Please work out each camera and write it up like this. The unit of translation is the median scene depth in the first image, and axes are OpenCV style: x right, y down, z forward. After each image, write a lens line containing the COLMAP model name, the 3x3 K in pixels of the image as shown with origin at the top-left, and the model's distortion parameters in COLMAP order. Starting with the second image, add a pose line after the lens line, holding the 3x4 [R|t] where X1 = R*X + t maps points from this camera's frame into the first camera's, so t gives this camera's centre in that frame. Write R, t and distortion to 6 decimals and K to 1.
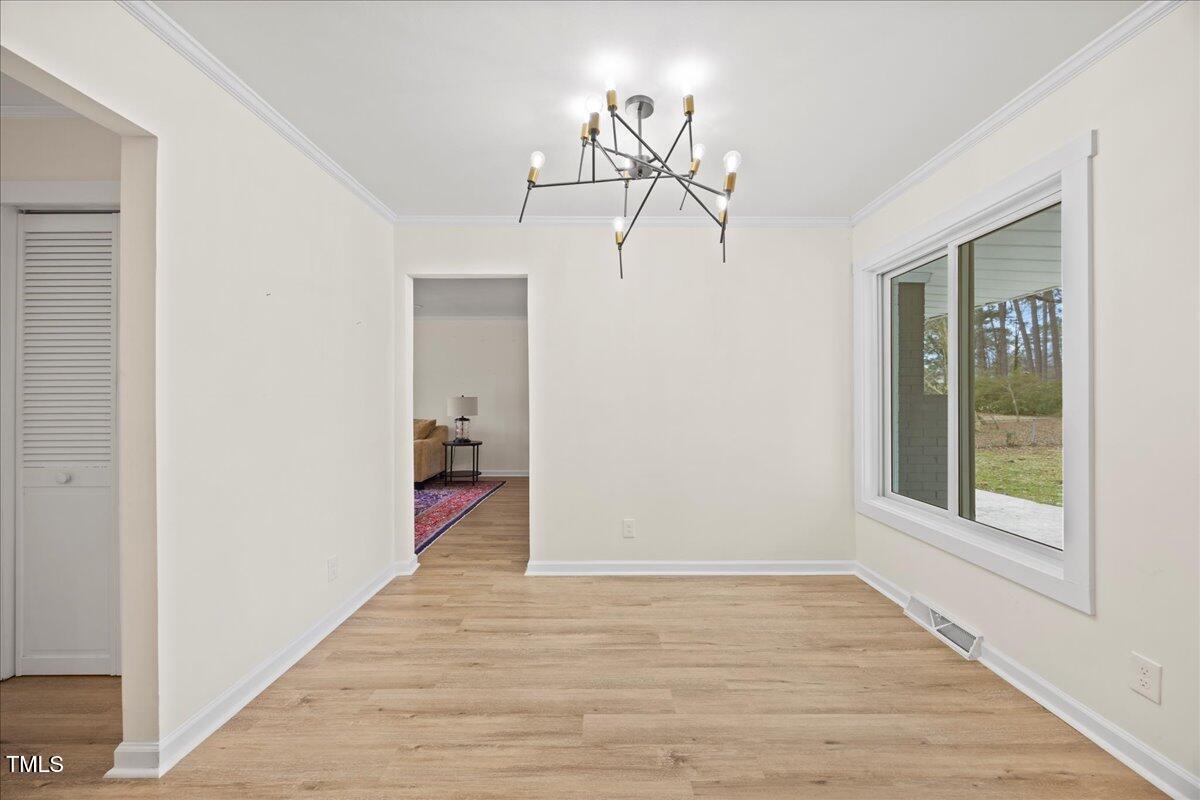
lens RADIAL K [[447.5, 0, 600.0], [0, 447.5, 400.0], [0, 0, 1]] dist [0.000355, 0.000101]
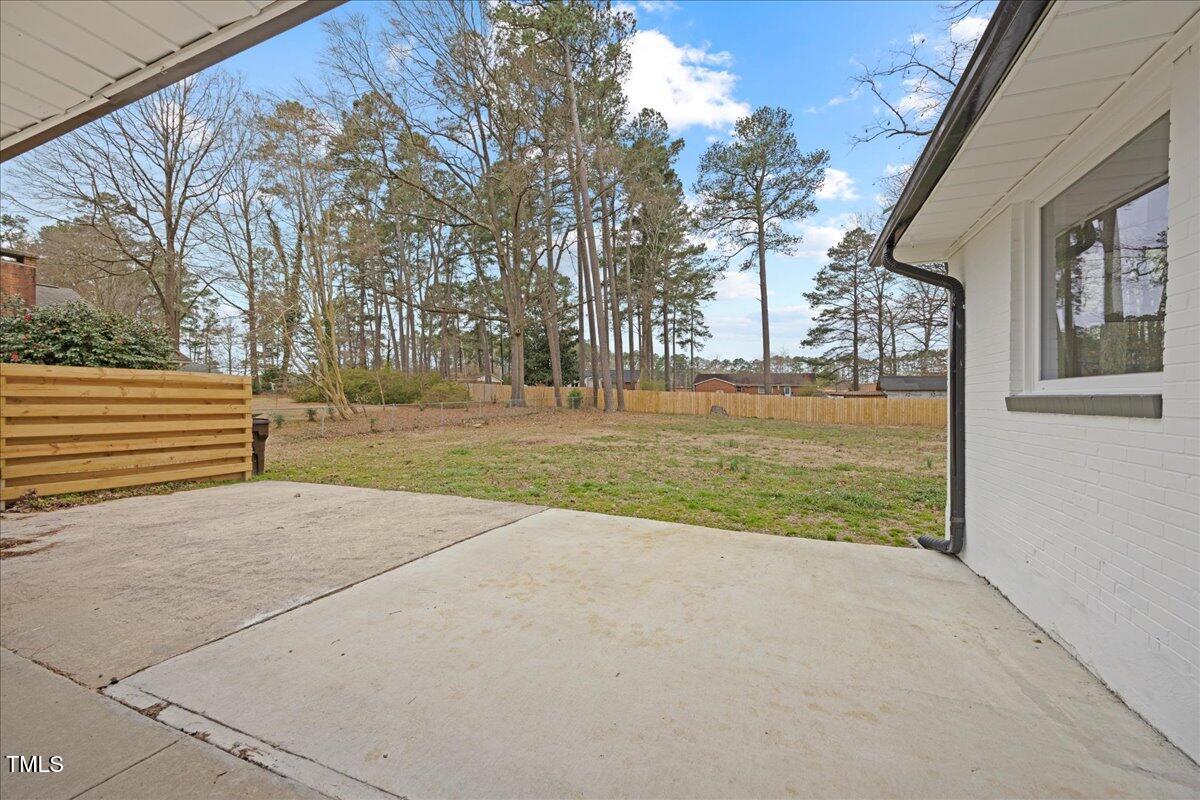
lens RADIAL K [[460.8, 0, 600.0], [0, 460.8, 400.0], [0, 0, 1]] dist [0.000134, -0.000065]
pose [[0.384931, 0.007499, 0.922915, 0.175016], [-0.008586, 0.999953, -0.004544, 0.032286], [-0.922906, -0.006175, 0.384977, 0.155057]]
